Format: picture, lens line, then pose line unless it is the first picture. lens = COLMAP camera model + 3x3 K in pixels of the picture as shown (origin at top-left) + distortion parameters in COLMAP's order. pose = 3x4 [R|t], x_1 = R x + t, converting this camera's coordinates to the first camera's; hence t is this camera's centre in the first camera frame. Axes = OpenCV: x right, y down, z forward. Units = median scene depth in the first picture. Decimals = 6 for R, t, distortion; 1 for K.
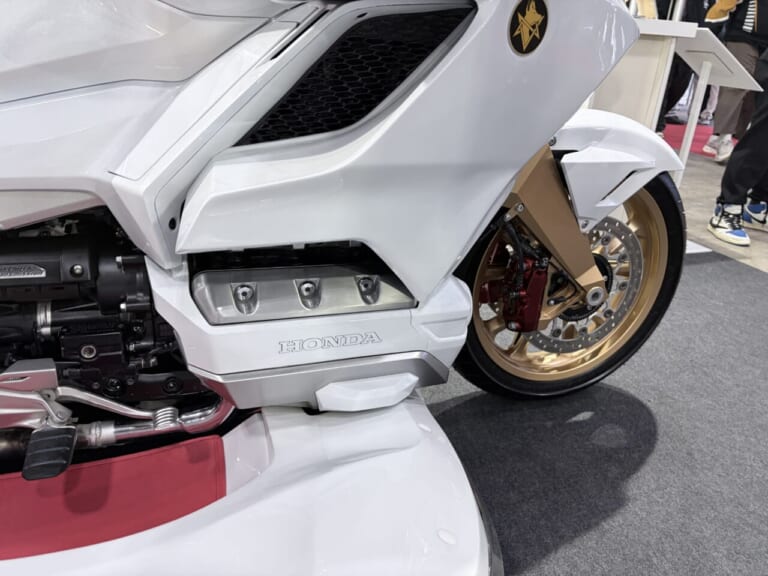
lens RADIAL K [[589.1, 0, 384.0], [0, 589.1, 288.0], [0, 0, 1]] dist [0.042943, -0.002353]
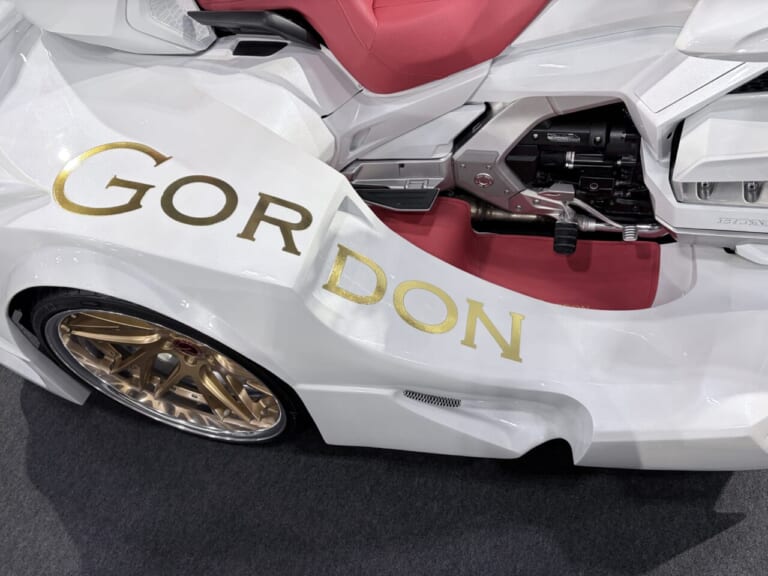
lens RADIAL K [[589.1, 0, 384.0], [0, 589.1, 288.0], [0, 0, 1]] dist [0.042943, -0.002353]
pose [[0.804515, 0.307533, -0.508114, -0.026712], [-0.008944, 0.861683, 0.507368, -0.490084], [0.593865, -0.403641, 0.695987, -0.646922]]
